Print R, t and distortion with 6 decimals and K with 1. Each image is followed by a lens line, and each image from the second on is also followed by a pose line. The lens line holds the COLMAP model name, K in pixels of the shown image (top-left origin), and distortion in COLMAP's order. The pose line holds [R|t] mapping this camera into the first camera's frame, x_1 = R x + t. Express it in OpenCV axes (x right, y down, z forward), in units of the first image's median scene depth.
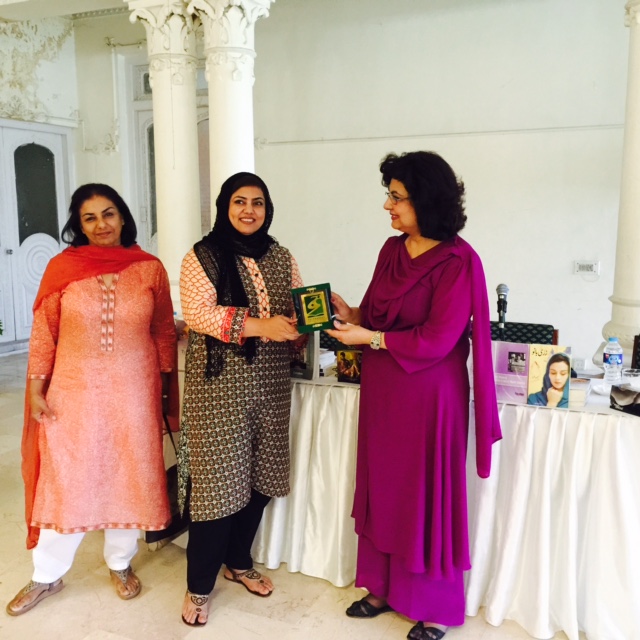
lens RADIAL K [[763.4, 0, 304.0], [0, 763.4, 331.1], [0, 0, 1]] dist [0.155777, -0.351832]
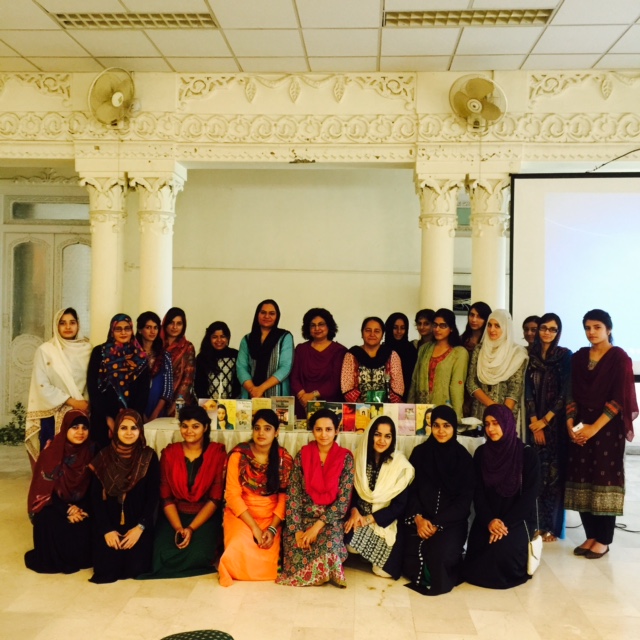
lens RADIAL K [[825.6, 0, 320.0], [0, 825.6, 320.0], [0, 0, 1]] dist [0.000228, -0.002815]
pose [[0.919070, 0.015704, 0.393782, -0.672380], [0.038776, 0.990754, -0.130011, 0.061847], [-0.392183, 0.134758, 0.909963, -0.739262]]
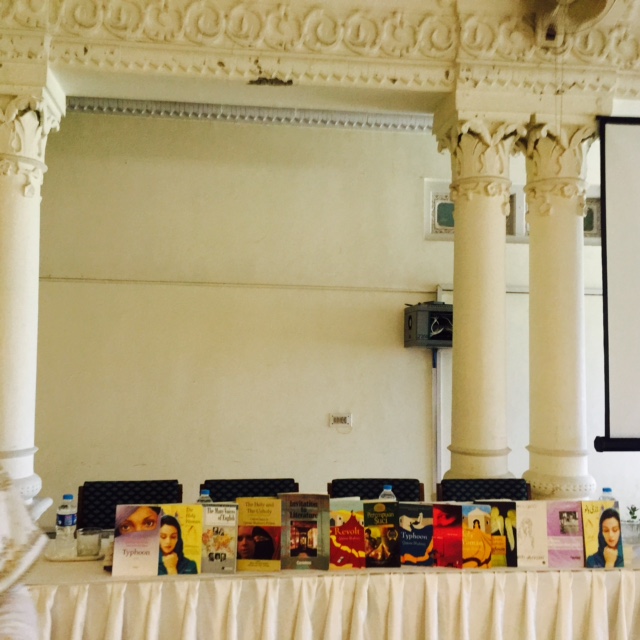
lens RADIAL K [[763.4, 0, 304.0], [0, 763.4, 331.1], [0, 0, 1]] dist [0.155777, -0.351832]
pose [[0.833591, 0.043238, 0.550687, -0.459220], [0.068089, 0.981286, -0.180115, -0.034615], [-0.548169, 0.187638, 0.815048, 0.338800]]
